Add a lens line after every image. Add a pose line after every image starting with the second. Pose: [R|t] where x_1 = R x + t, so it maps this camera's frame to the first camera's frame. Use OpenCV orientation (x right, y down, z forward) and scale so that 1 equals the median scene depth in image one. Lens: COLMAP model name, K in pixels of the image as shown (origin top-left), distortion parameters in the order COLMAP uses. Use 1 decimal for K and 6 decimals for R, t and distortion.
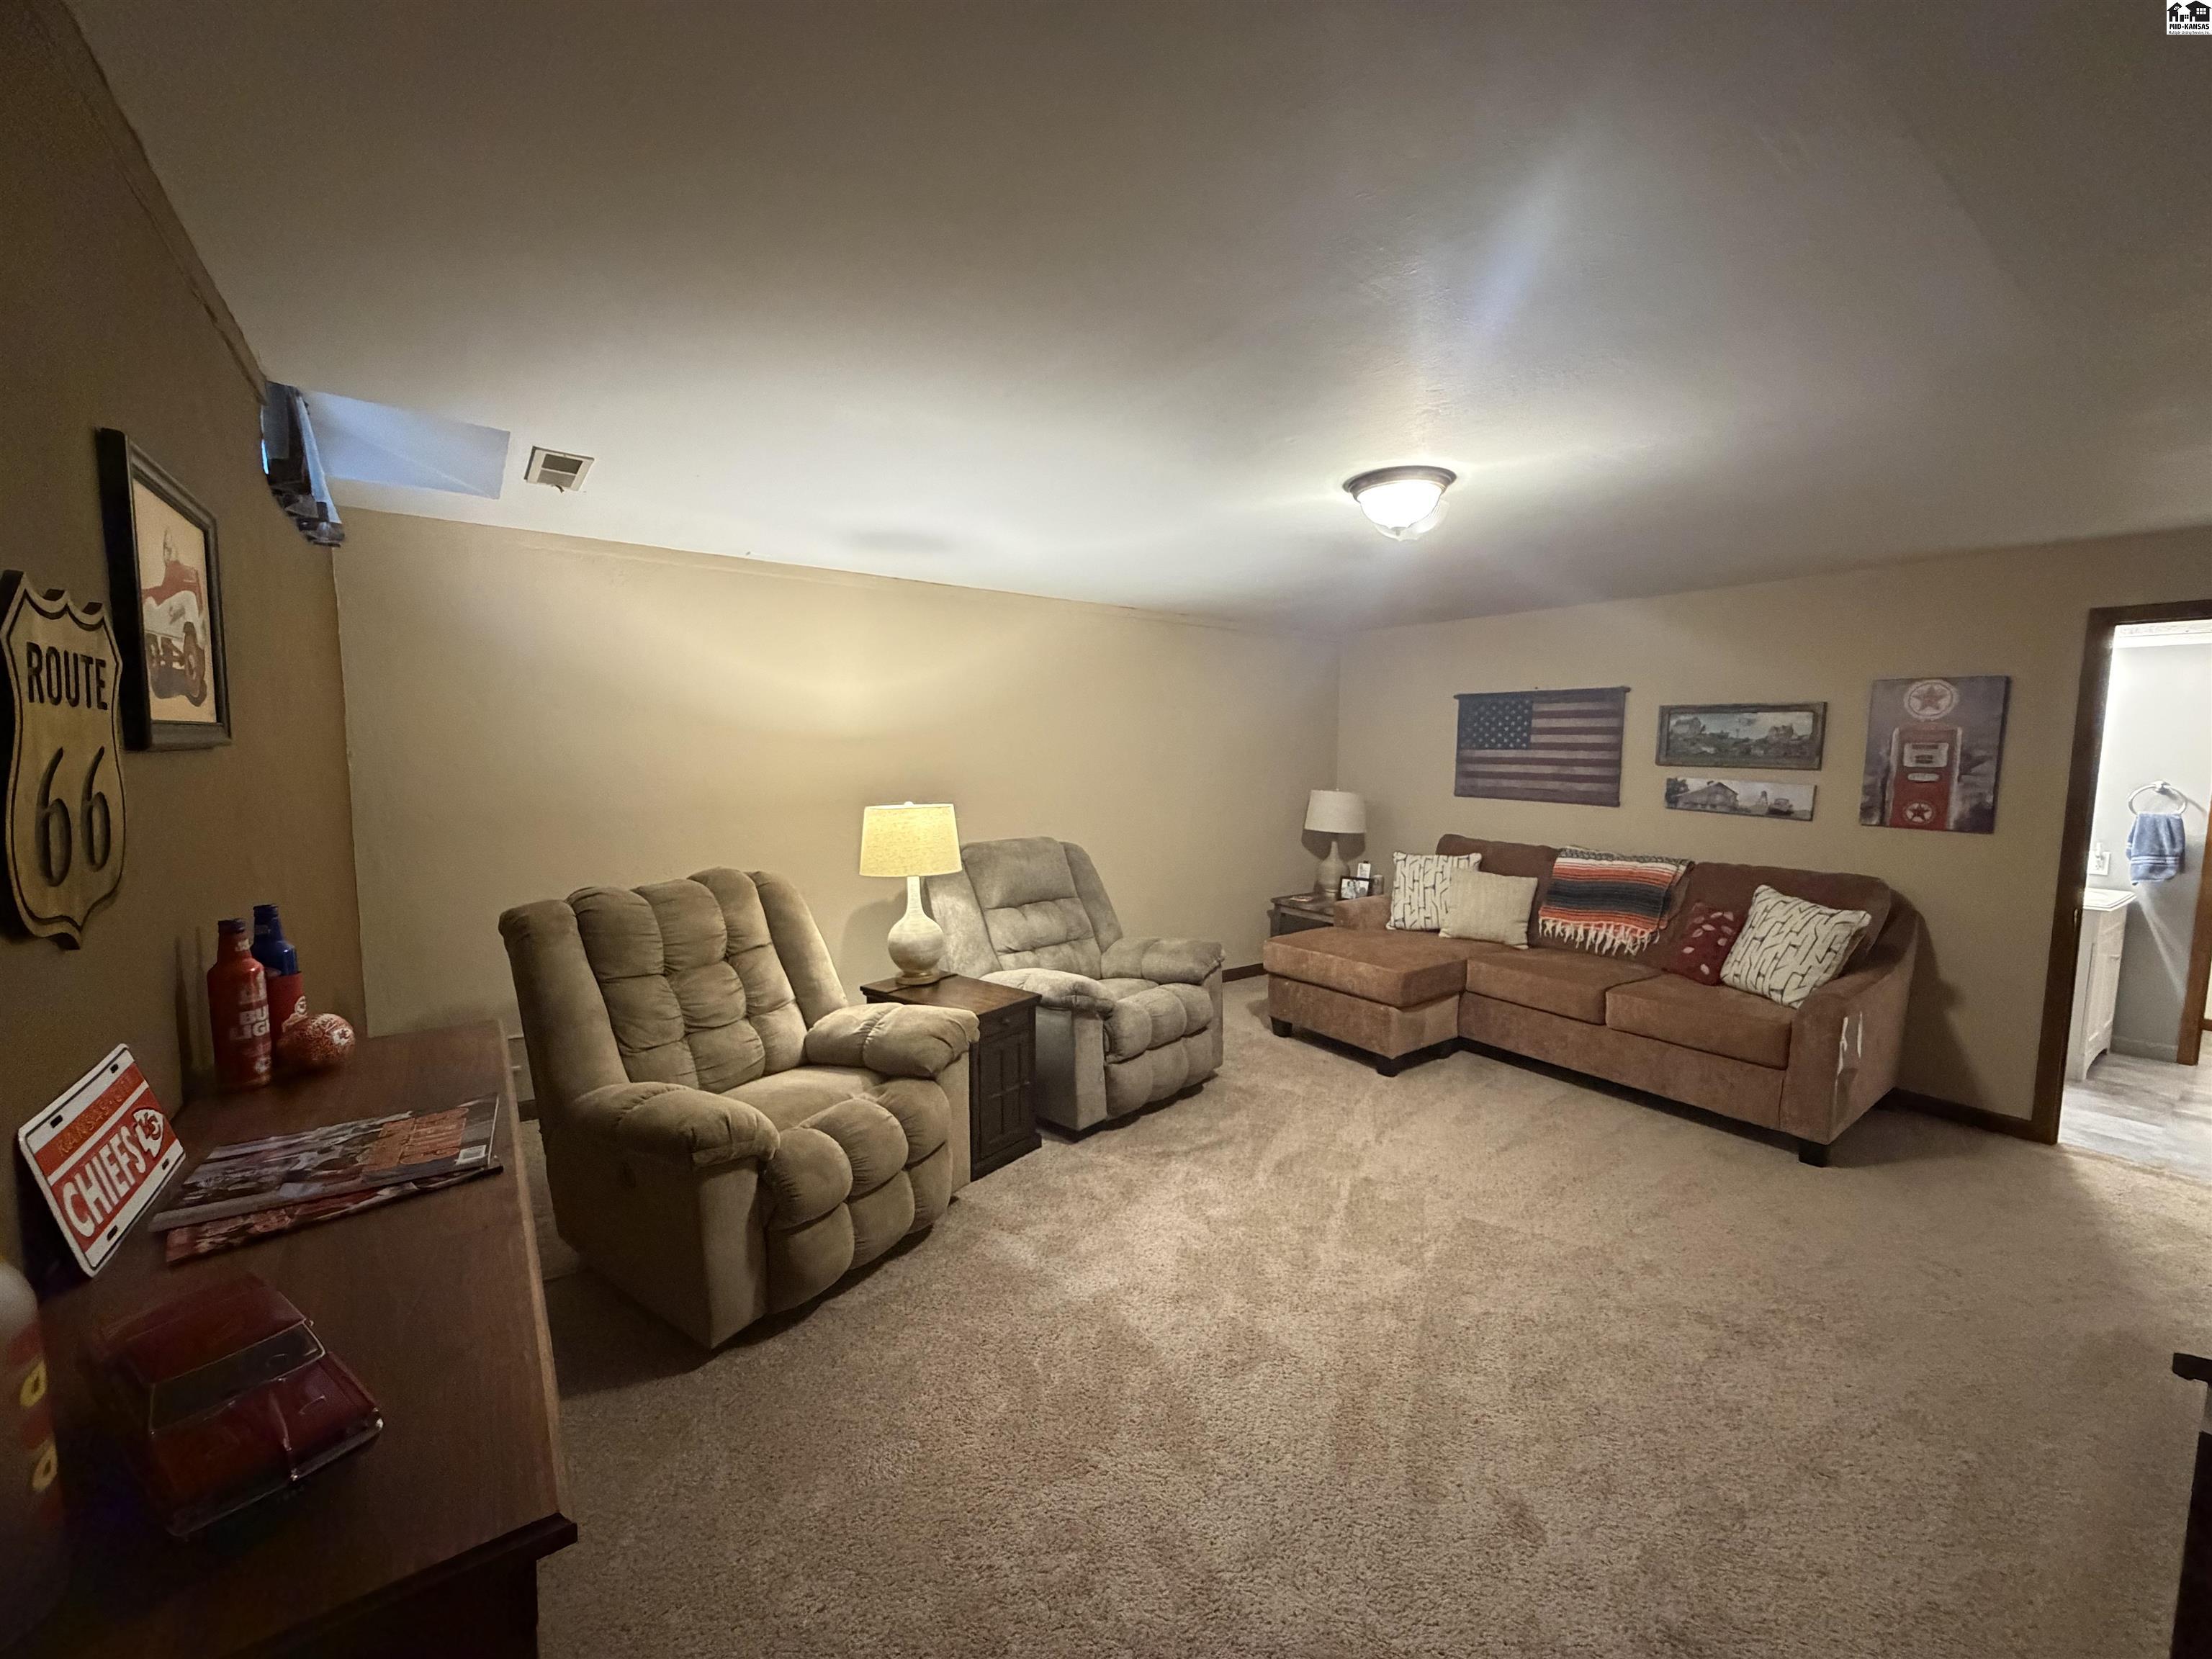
lens RADIAL K [[877.3, 0, 1098.4], [0, 877.3, 840.5], [0, 0, 1]] dist [0.015875, 0.000011]
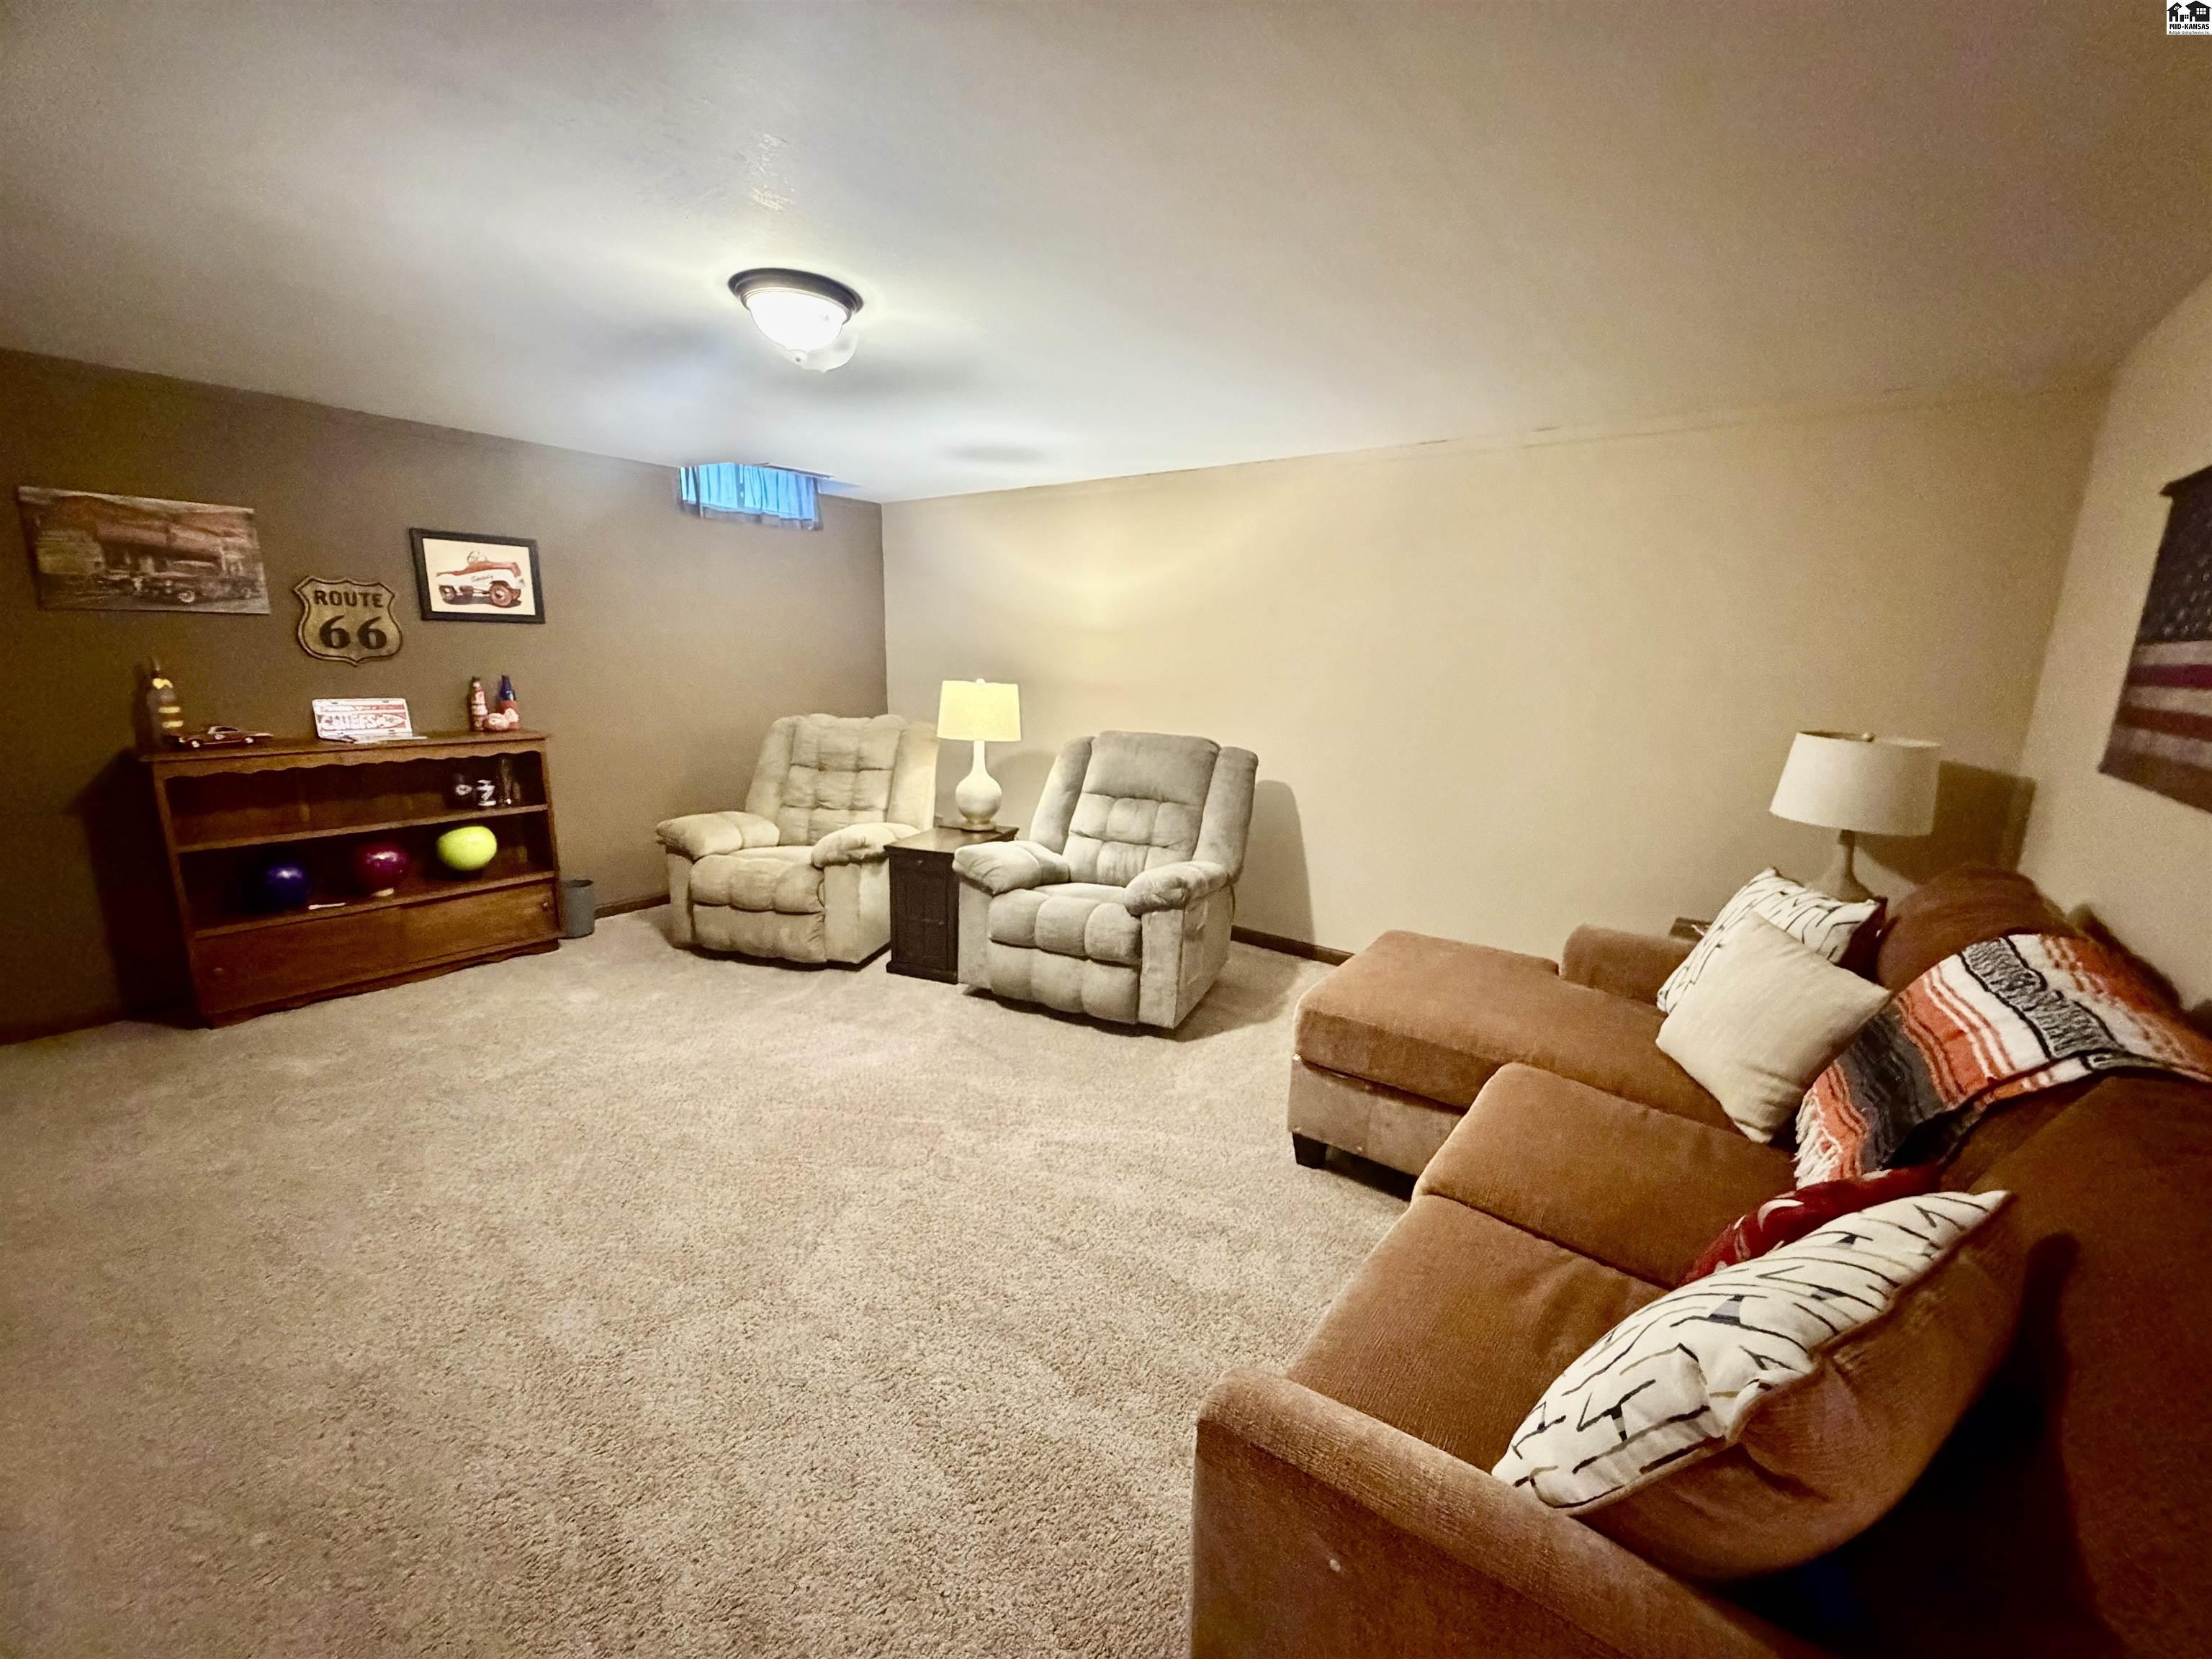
lens RADIAL K [[877.3, 0, 1112.6], [0, 877.3, 823.3], [0, 0, 1]] dist [0.015875, 0.000011]
pose [[0.303615, 0.187314, -0.934201, 0.984800], [-0.121232, 0.980111, 0.157118, -0.061826], [0.945051, 0.065552, 0.320285, 0.775410]]
